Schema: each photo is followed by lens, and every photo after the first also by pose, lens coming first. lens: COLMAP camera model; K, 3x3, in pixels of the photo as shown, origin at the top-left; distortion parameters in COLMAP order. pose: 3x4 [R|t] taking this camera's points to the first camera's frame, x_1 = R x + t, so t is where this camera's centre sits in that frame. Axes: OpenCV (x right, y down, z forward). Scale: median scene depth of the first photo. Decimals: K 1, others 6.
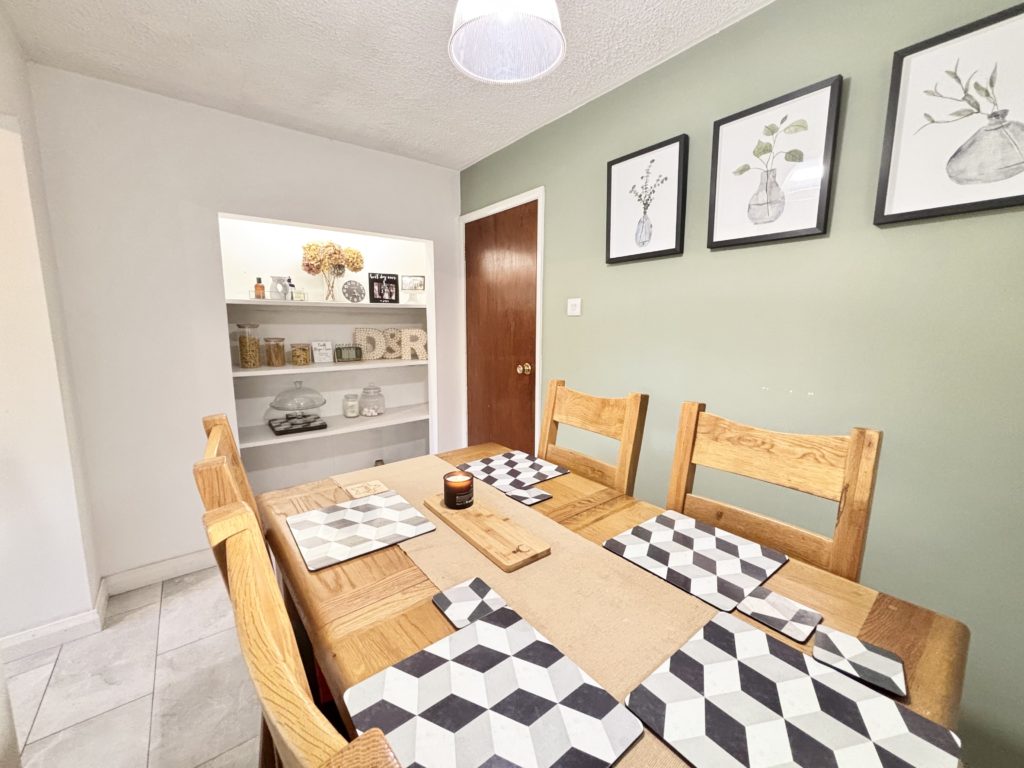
lens RADIAL K [[411.6, 0, 515.5], [0, 411.6, 385.1], [0, 0, 1]] dist [0.002991, -0.000182]
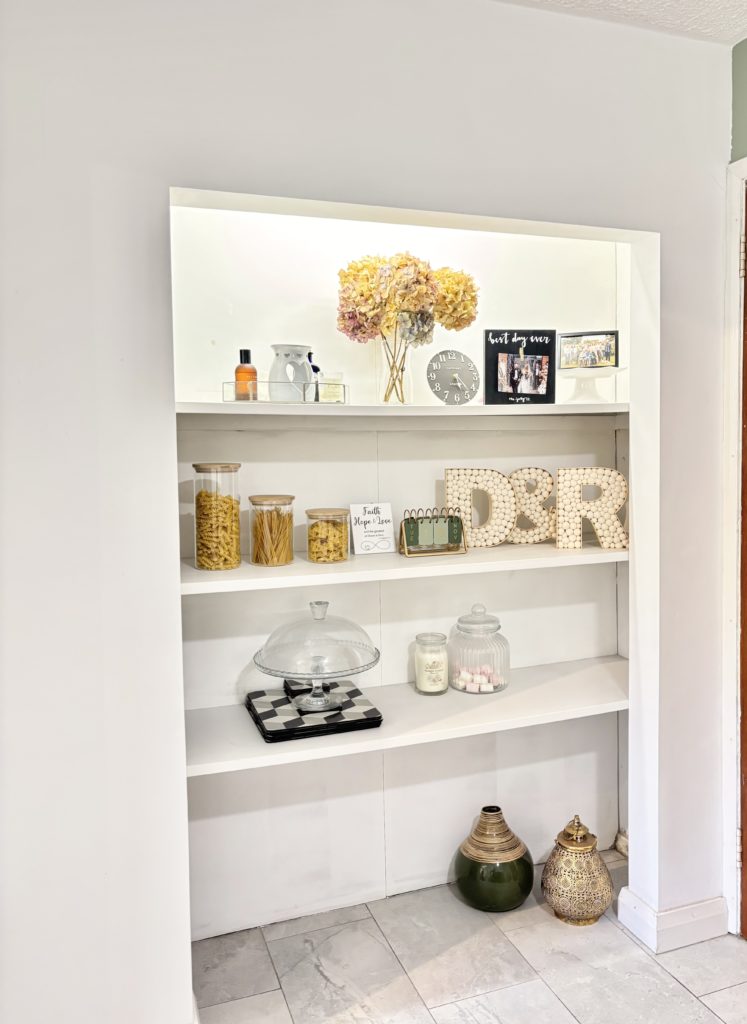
lens RADIAL K [[800.6, 0, 408.5], [0, 800.6, 503.9], [0, 0, 1]] dist [0.054947, -0.002946]
pose [[0.953673, 0.000589, -0.300843, -0.206782], [-0.026654, 0.996231, -0.082544, -0.042202], [0.299661, 0.086738, 0.950095, 0.272832]]
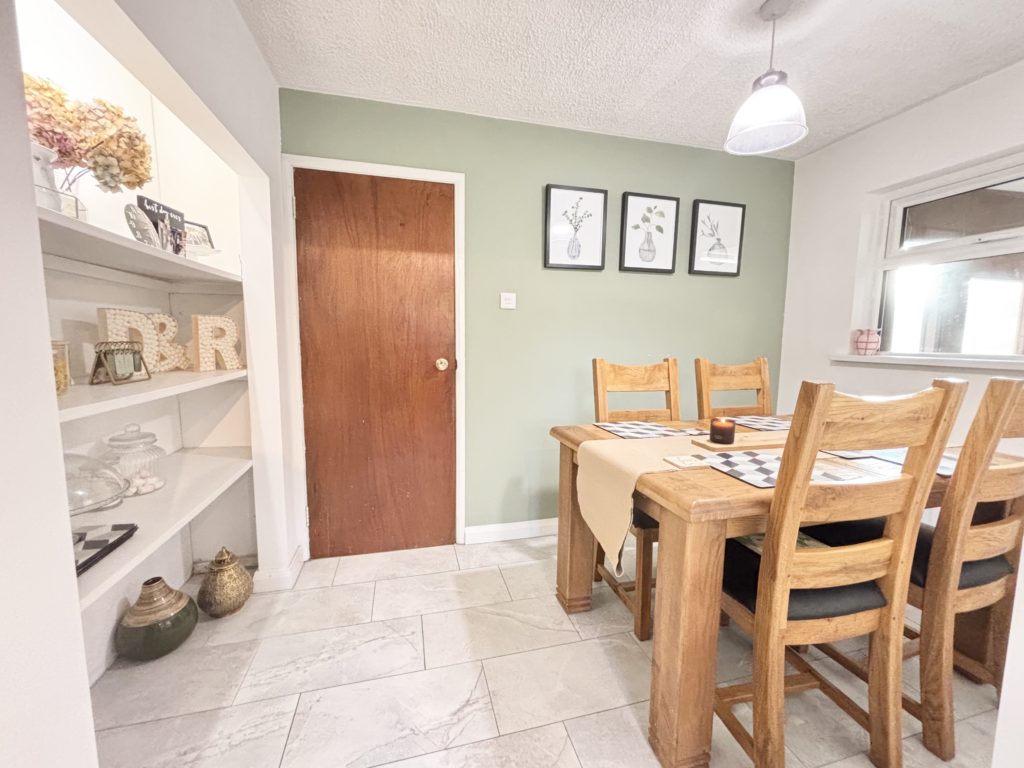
lens RADIAL K [[411.6, 0, 508.3], [0, 411.6, 383.3], [0, 0, 1]] dist [0.002991, -0.000182]
pose [[0.409507, -0.098285, 0.906997, -0.684340], [0.130825, 0.990231, 0.048237, -0.021679], [-0.902878, 0.098904, 0.418365, 0.454080]]
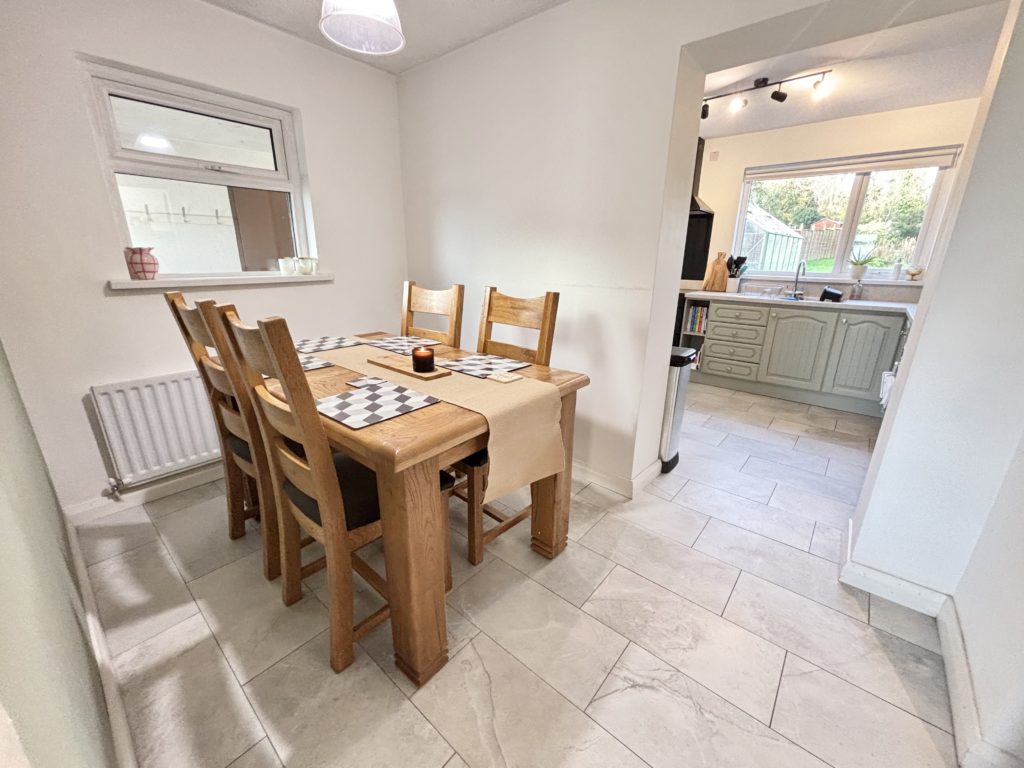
lens RADIAL K [[411.6, 0, 511.5], [0, 411.6, 382.6], [0, 0, 1]] dist [0.002991, -0.000182]
pose [[-0.981009, 0.042290, -0.189298, -0.072071], [-0.044992, 0.899712, 0.434160, -0.123610], [0.188674, 0.434431, -0.880722, 0.987637]]
